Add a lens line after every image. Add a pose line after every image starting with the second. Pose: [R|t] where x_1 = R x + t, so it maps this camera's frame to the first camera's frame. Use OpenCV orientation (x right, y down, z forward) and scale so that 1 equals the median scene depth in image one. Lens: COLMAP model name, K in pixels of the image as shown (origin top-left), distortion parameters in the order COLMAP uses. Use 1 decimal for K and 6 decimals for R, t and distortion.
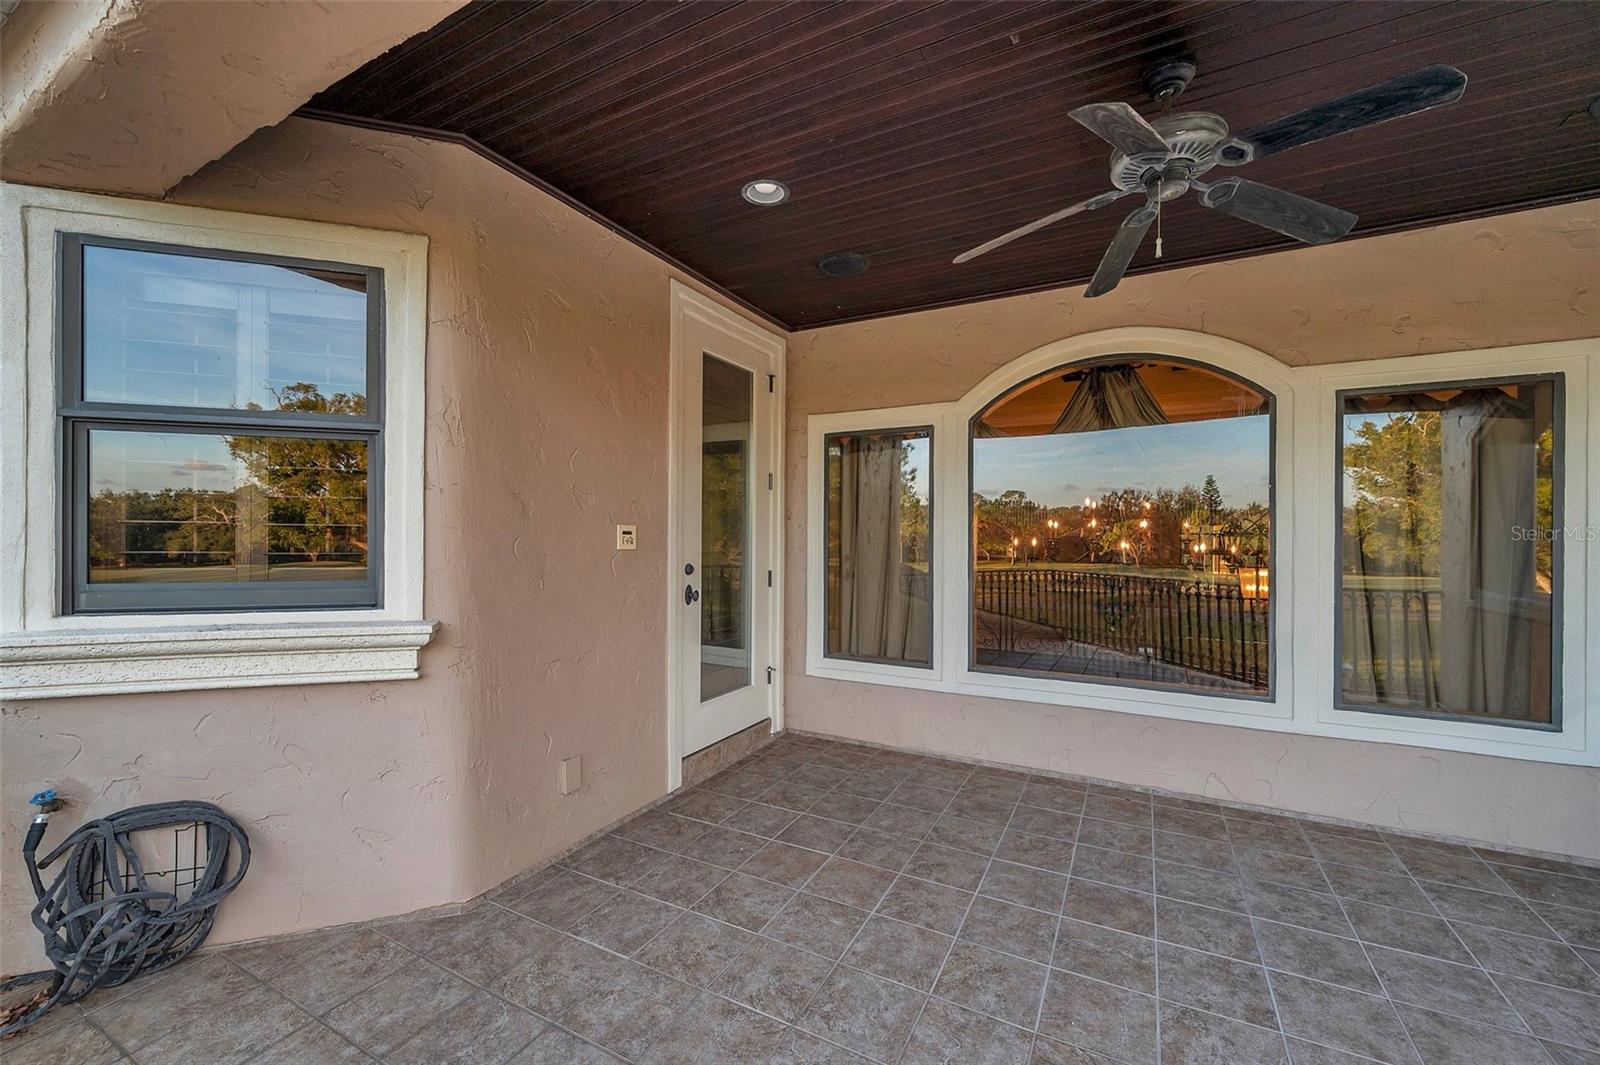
lens RADIAL K [[638.0, 0, 808.1], [0, 638.0, 538.6], [0, 0, 1]] dist [0.001820, -0.000376]
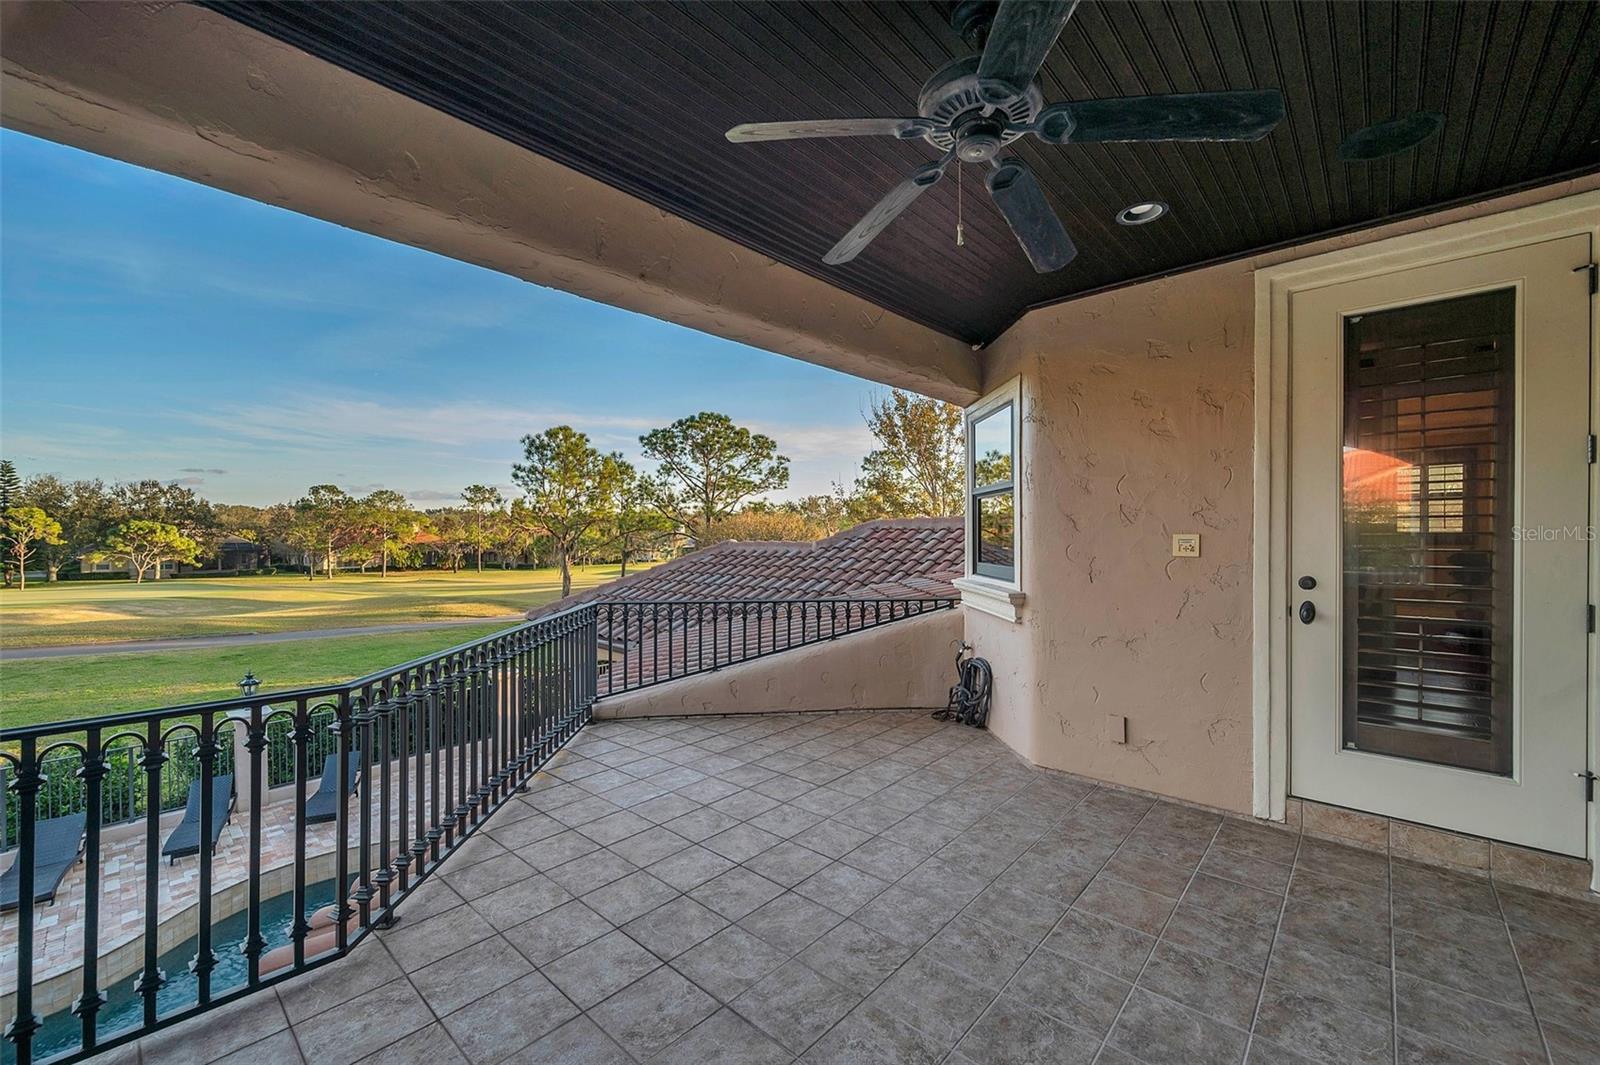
lens RADIAL K [[638.0, 0, 805.3], [0, 638.0, 536.0], [0, 0, 1]] dist [0.001820, -0.000376]
pose [[-0.239779, -0.000887, -0.970827, 1.049751], [0.002502, 0.999996, -0.001531, -0.019606], [0.970824, -0.002796, -0.239776, 0.710543]]
